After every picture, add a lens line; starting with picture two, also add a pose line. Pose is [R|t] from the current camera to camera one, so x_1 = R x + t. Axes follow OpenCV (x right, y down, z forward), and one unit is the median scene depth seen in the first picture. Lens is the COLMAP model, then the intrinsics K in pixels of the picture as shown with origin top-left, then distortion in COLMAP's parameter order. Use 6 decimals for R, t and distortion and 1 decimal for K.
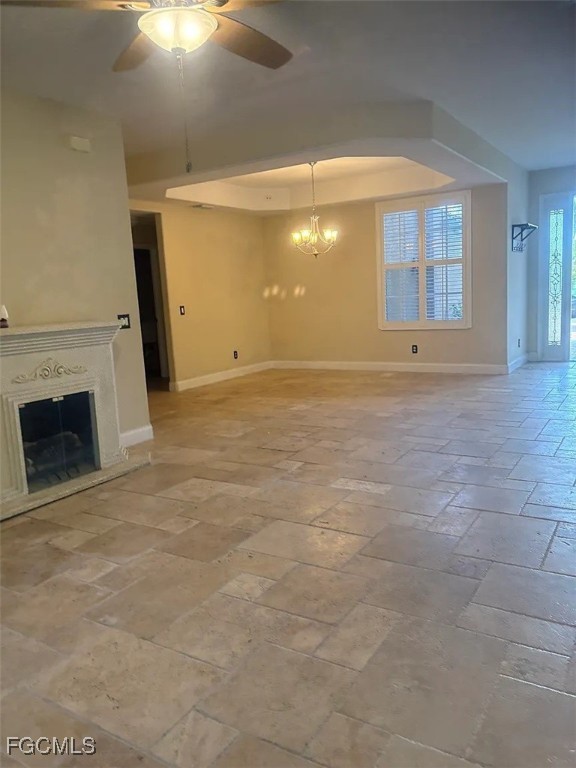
lens RADIAL K [[580.1, 0, 288.0], [0, 580.1, 384.0], [0, 0, 1]] dist [0.117509, -0.130391]
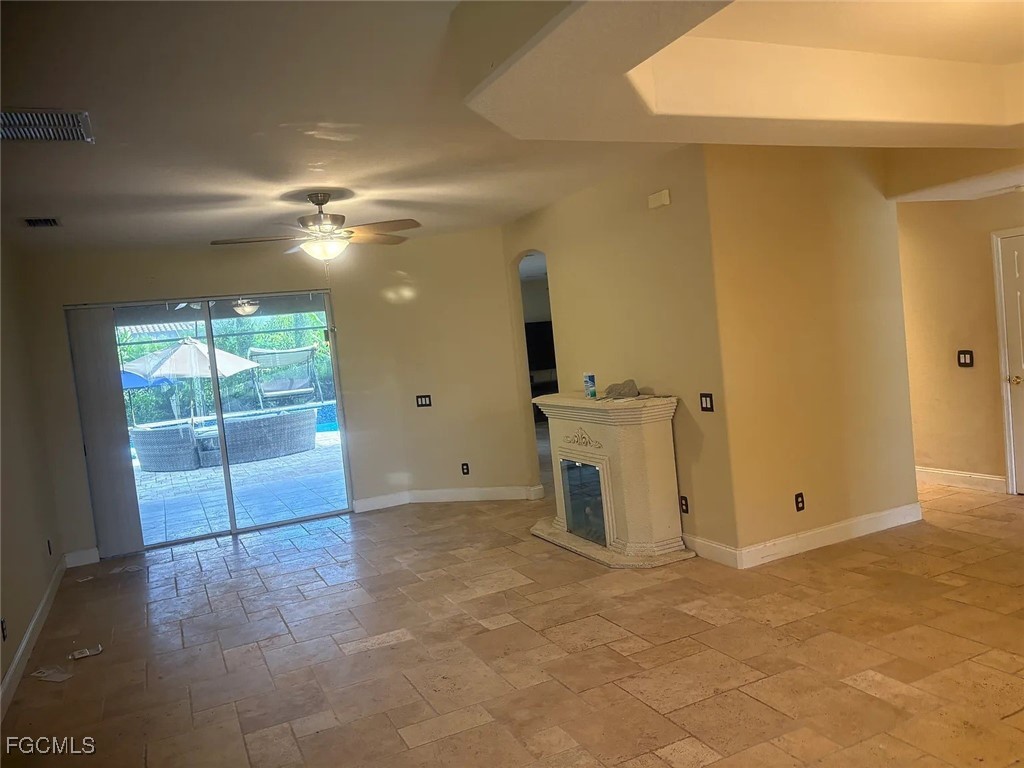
lens RADIAL K [[773.5, 0, 512.0], [0, 773.5, 384.0], [0, 0, 1]] dist [0.117509, -0.130391]
pose [[-0.527624, 0.165884, -0.833124, 0.919632], [0.003055, 0.981112, 0.193416, -0.428495], [0.849473, 0.099506, -0.518165, 1.706776]]
